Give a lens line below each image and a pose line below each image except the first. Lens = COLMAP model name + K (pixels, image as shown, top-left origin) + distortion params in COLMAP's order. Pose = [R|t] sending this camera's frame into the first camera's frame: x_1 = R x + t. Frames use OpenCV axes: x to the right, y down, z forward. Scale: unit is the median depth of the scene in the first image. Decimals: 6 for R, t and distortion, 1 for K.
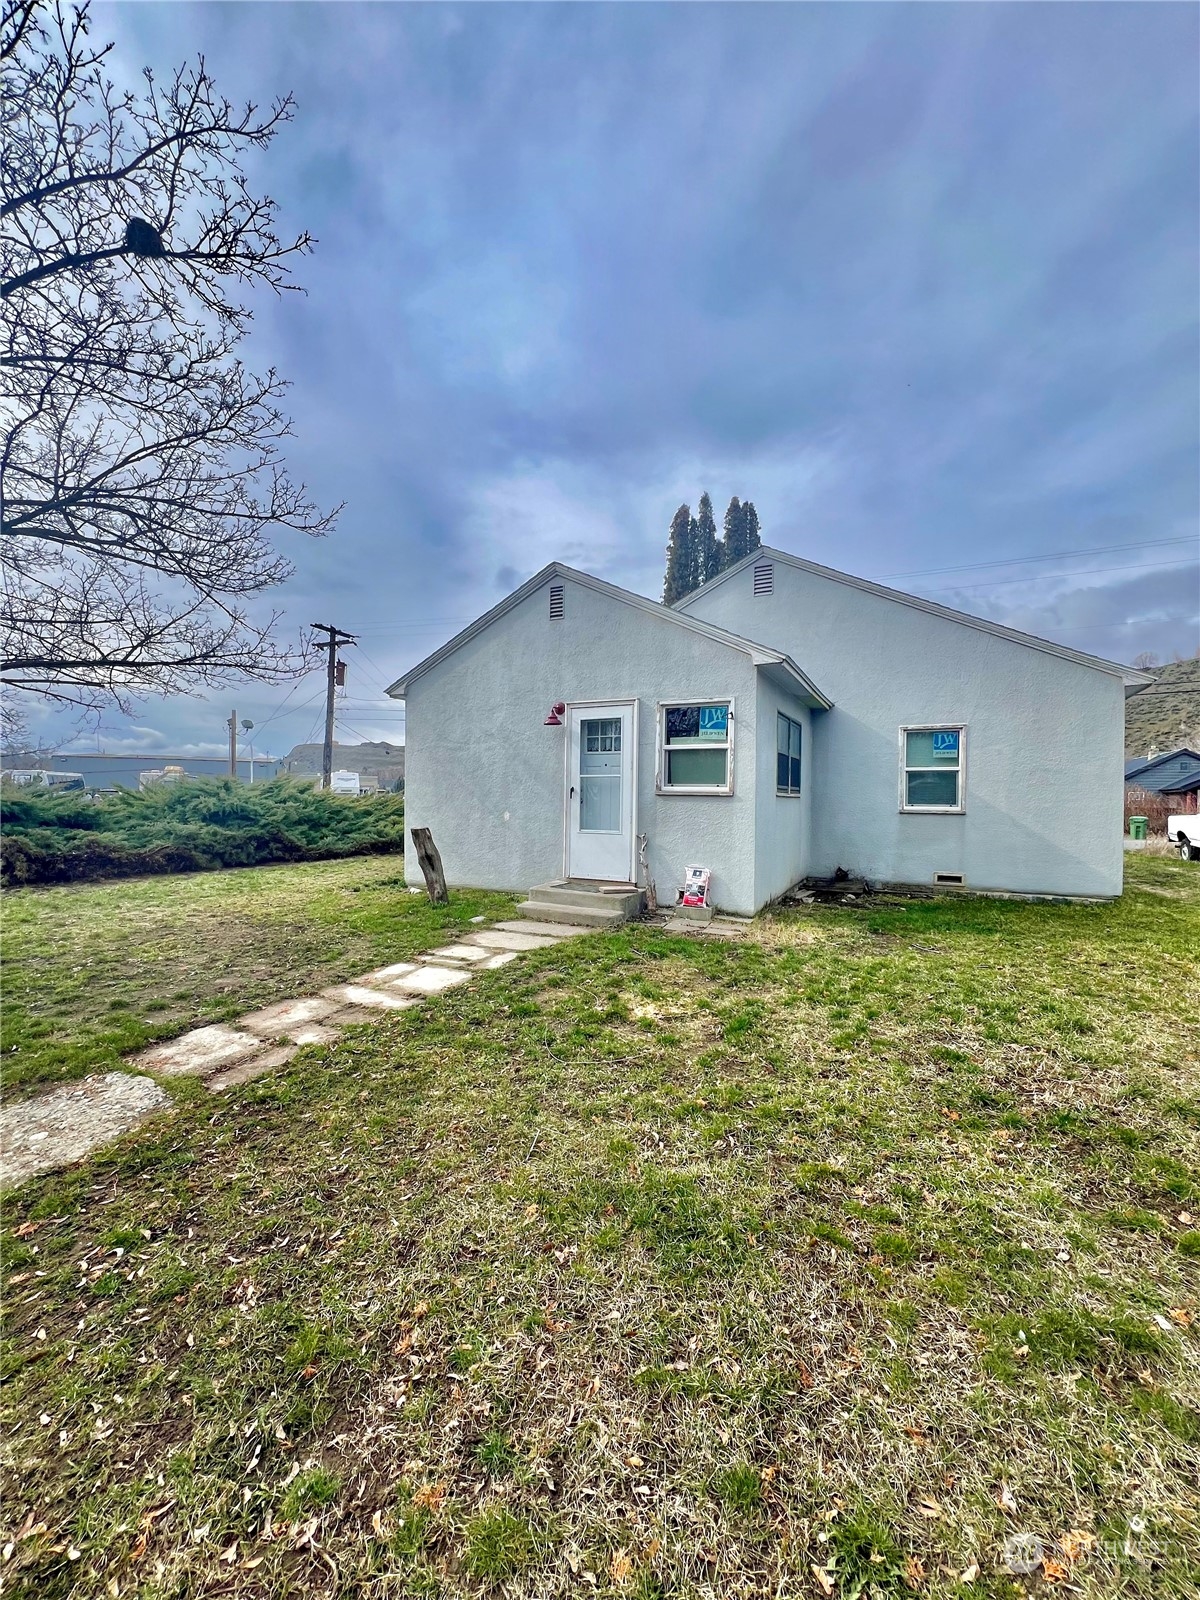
lens RADIAL K [[634.4, 0, 595.4], [0, 634.4, 804.6], [0, 0, 1]] dist [0.000306, -0.000356]
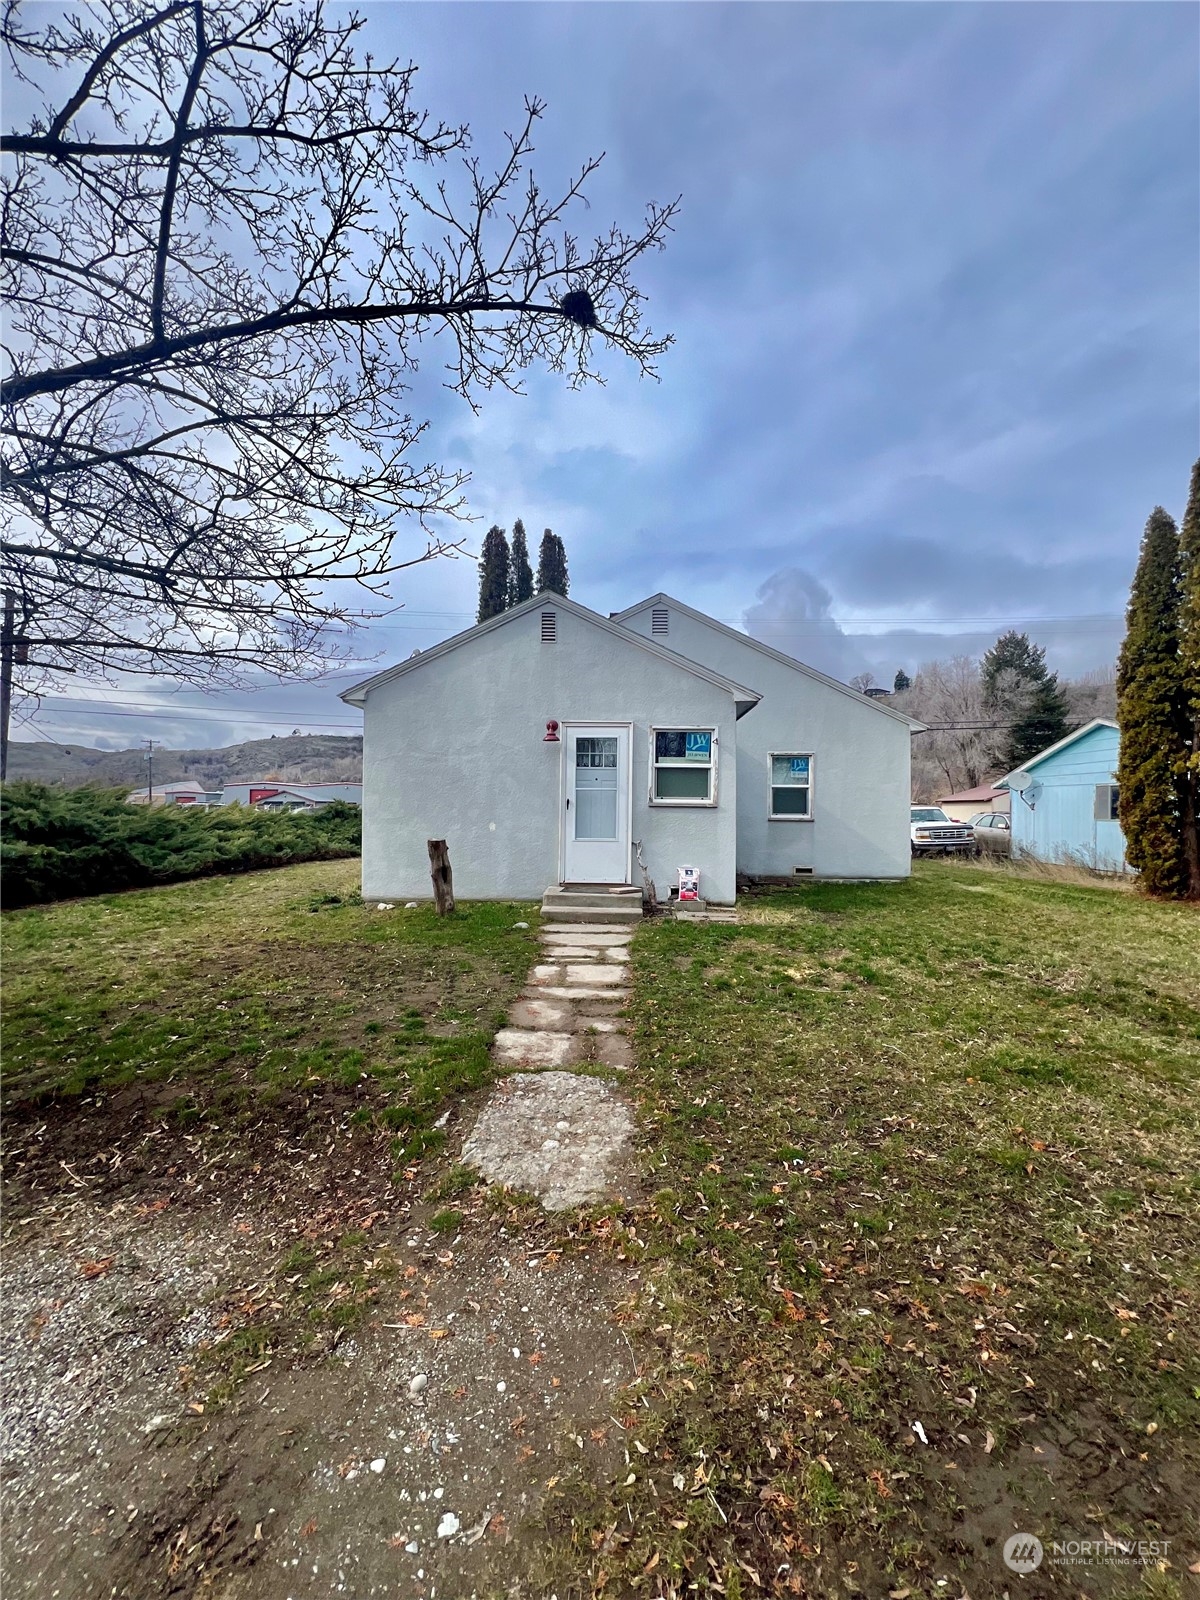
lens RADIAL K [[634.4, 0, 595.4], [0, 634.4, 804.6], [0, 0, 1]] dist [0.000306, -0.000356]
pose [[0.905647, 0.001333, 0.424031, -0.479237], [0.005946, 0.999857, -0.015843, -0.000760], [-0.423992, 0.016870, 0.905509, -0.001727]]
